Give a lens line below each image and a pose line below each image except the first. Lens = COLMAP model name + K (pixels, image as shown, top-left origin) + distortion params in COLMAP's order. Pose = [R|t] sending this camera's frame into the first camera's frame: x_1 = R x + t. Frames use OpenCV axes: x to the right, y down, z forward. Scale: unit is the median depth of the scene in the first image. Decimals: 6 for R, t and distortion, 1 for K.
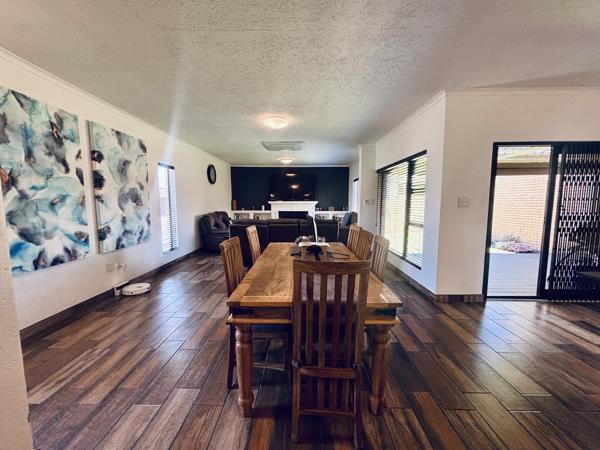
lens RADIAL K [[244.3, 0, 299.1], [0, 244.3, 223.7], [0, 0, 1]] dist [0.010717, -0.002110]
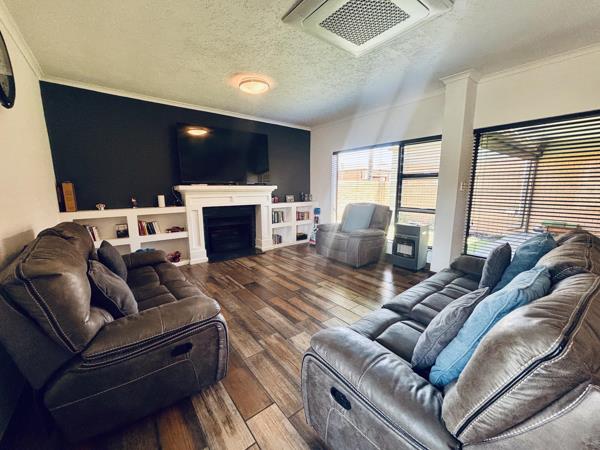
lens RADIAL K [[244.3, 0, 299.7], [0, 244.3, 223.9], [0, 0, 1]] dist [0.010717, -0.002110]
pose [[0.778674, -0.092722, 0.620540, -0.229644], [0.061141, 0.995527, 0.072031, -0.041993], [-0.624443, -0.018148, 0.780860, 0.518746]]
